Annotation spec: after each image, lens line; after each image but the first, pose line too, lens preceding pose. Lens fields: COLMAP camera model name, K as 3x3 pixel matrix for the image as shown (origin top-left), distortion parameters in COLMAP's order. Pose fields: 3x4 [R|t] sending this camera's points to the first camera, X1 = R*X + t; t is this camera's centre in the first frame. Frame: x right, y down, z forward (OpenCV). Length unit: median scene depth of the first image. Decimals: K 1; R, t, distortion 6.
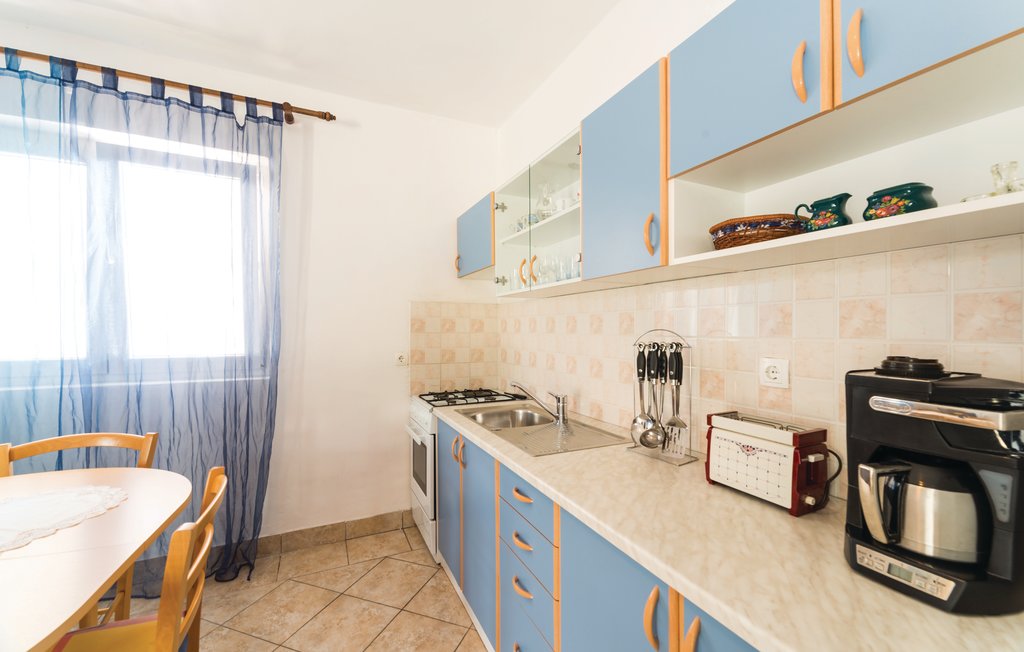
lens RADIAL K [[409.2, 0, 512.9], [0, 409.2, 329.5], [0, 0, 1]] dist [-0.004396, -0.000313]
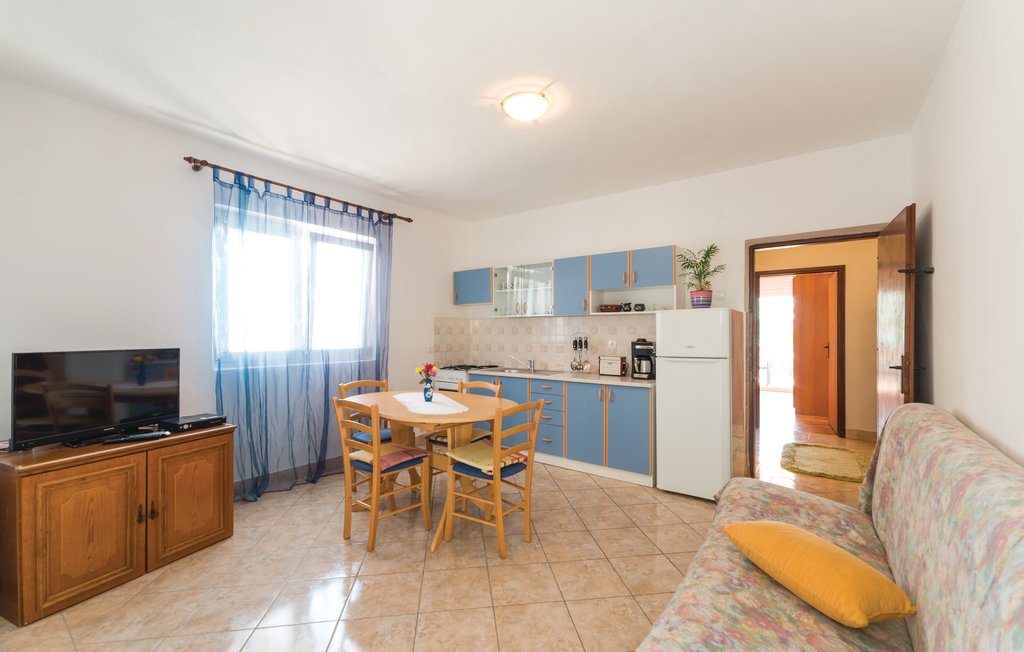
lens RADIAL K [[409.2, 0, 512.7], [0, 409.2, 330.5], [0, 0, 1]] dist [-0.004396, -0.000313]
pose [[0.887907, 0.000496, 0.460023, -1.129019], [0.001479, 0.999991, -0.003934, -0.004248], [-0.460021, 0.004173, 0.887898, -1.127988]]
